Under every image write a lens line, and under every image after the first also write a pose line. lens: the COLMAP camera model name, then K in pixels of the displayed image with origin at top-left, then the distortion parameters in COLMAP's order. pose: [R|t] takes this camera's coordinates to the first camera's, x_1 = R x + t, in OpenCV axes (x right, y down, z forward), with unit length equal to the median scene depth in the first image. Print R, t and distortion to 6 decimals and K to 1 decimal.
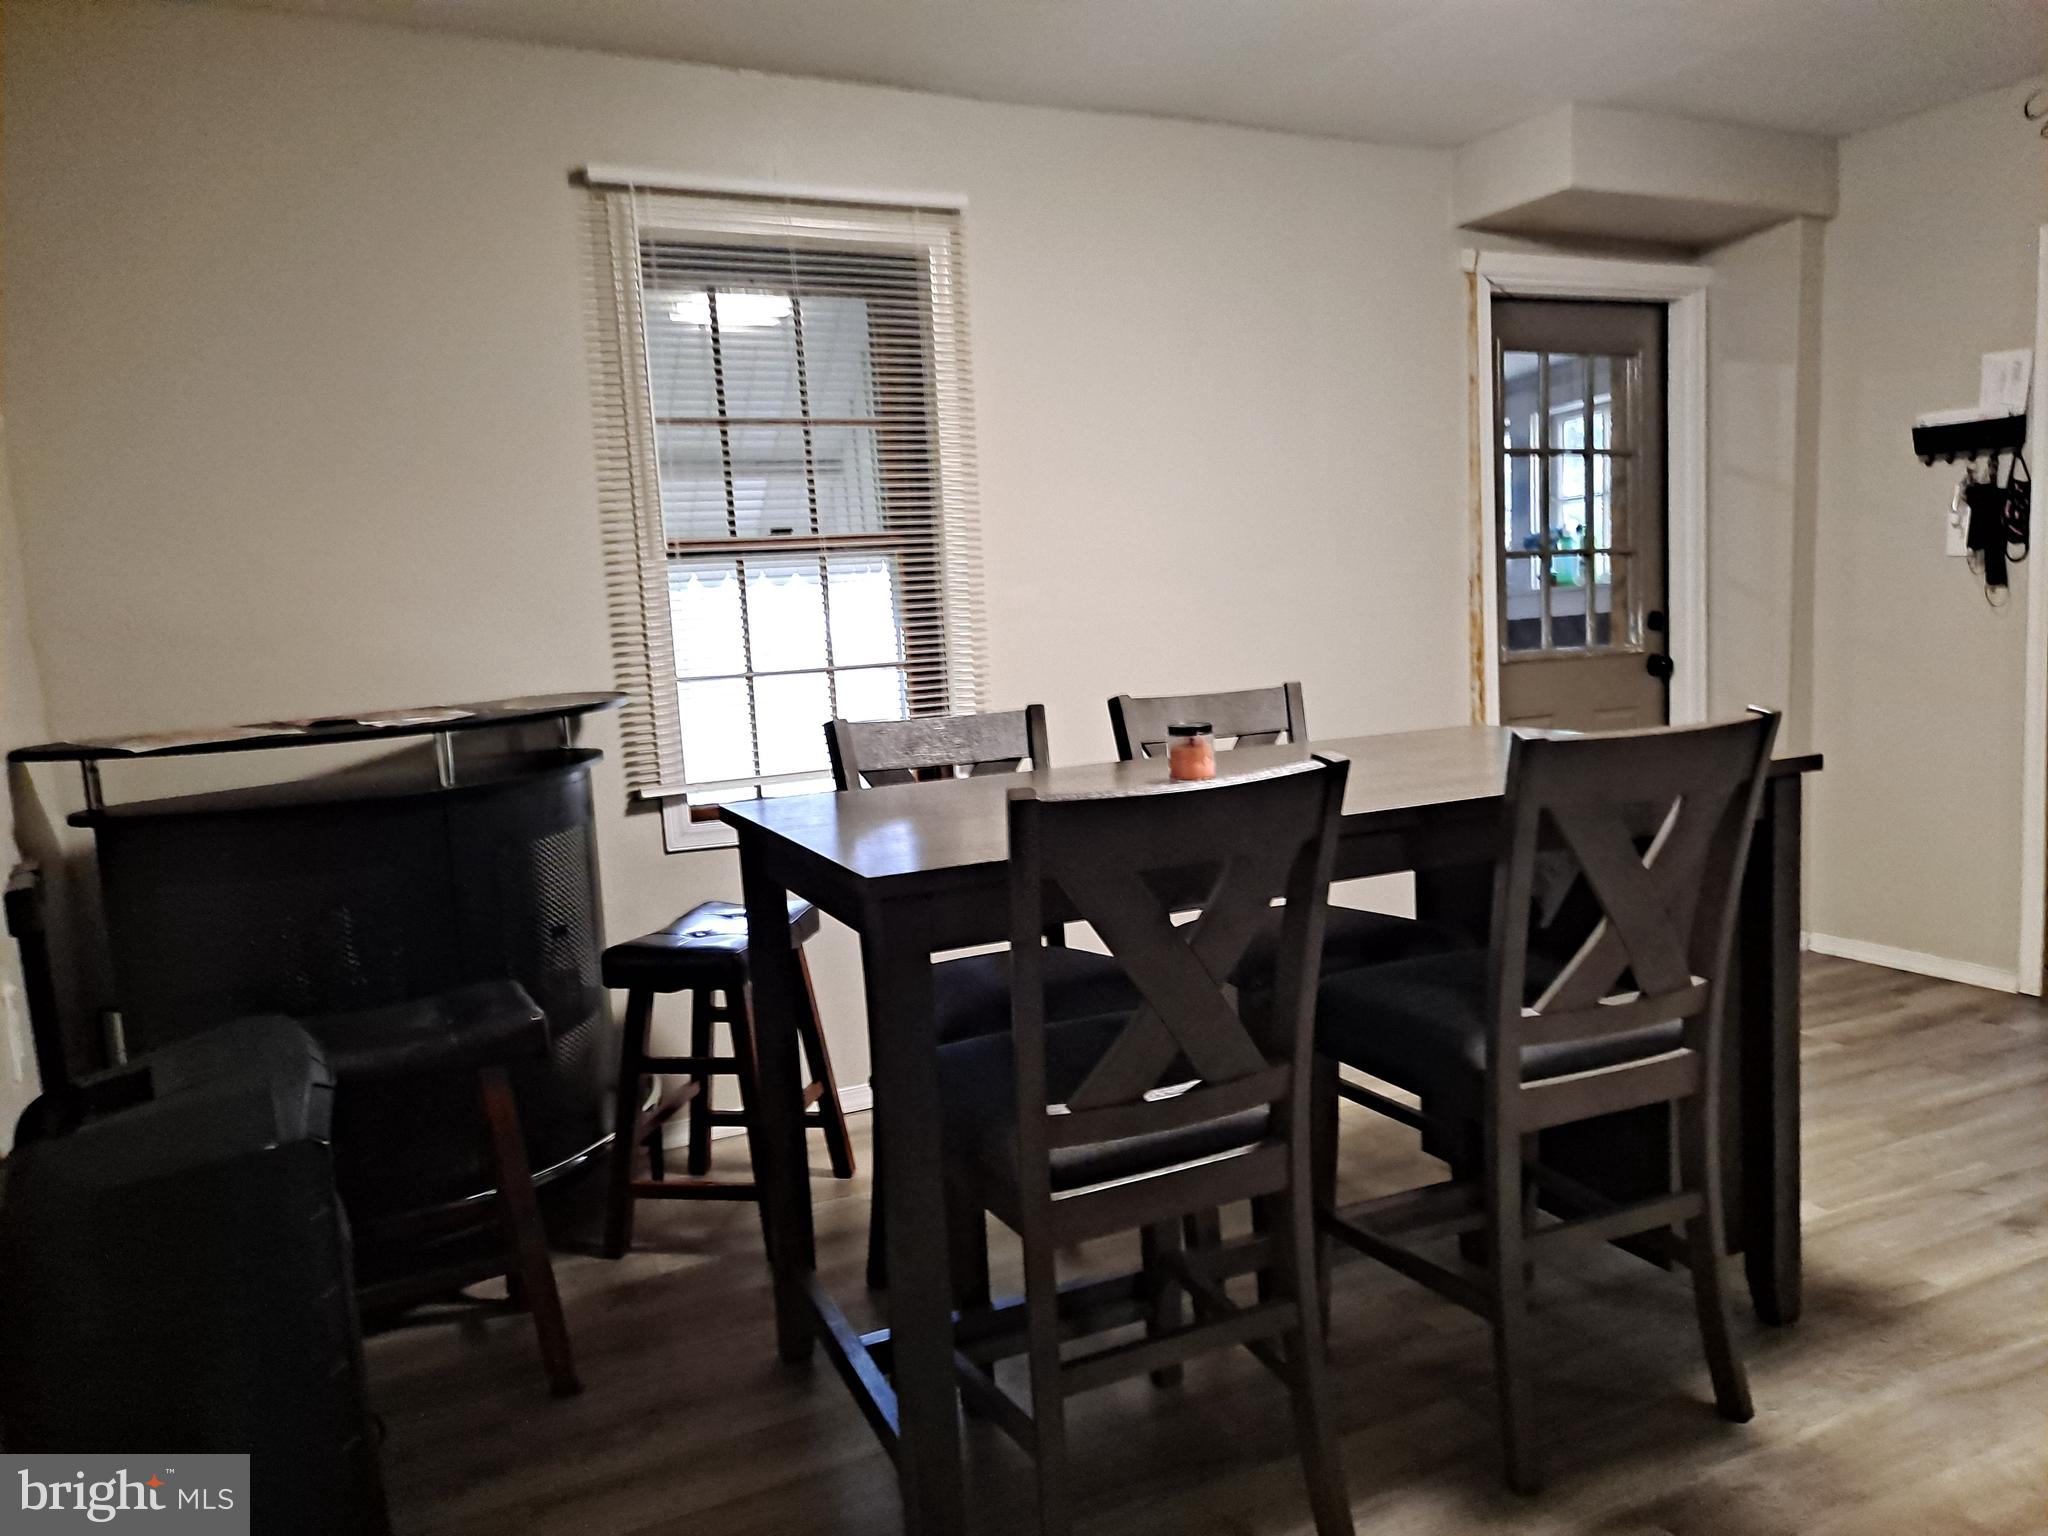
lens RADIAL K [[1473.9, 0, 1028.1], [0, 1473.9, 776.8], [0, 0, 1]] dist [-0.005922, -0.002491]
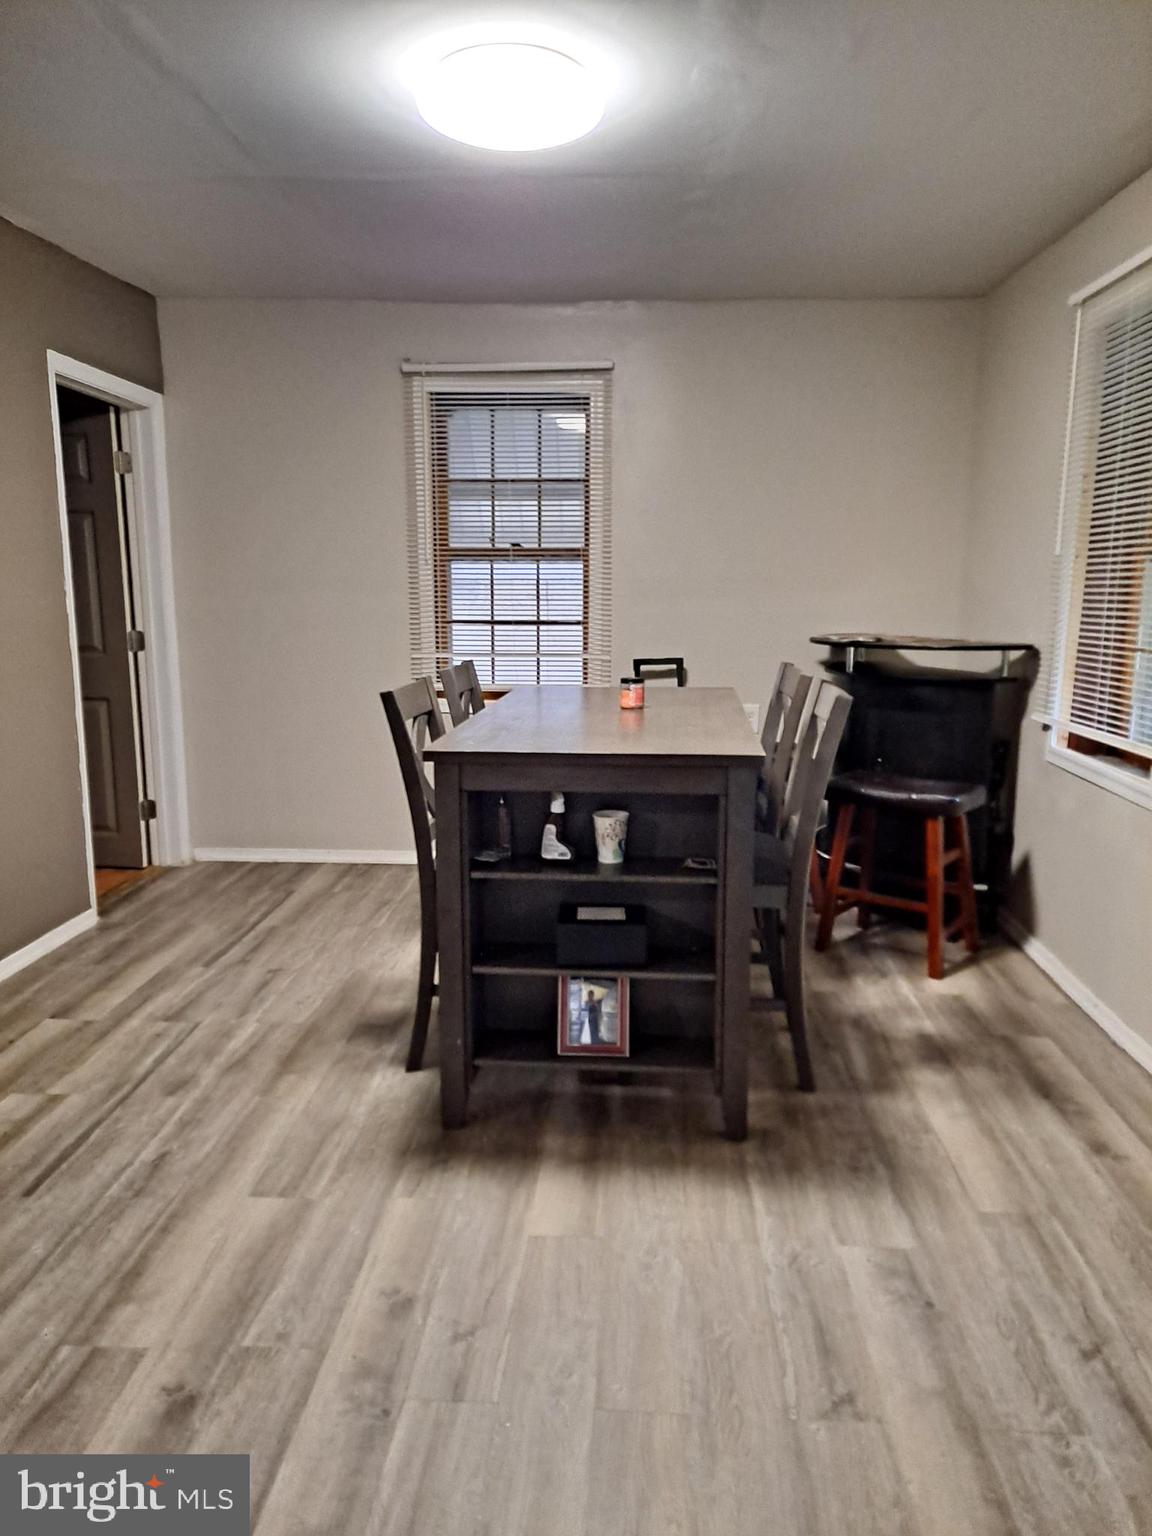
lens RADIAL K [[1105.5, 0, 577.7], [0, 1105.5, 767.3], [0, 0, 1]] dist [-0.005922, -0.002491]
pose [[-0.483526, 0.201241, -0.851883, 1.361424], [-0.056432, 0.964022, 0.259762, -0.296559], [0.873509, 0.173675, -0.454774, 1.587819]]
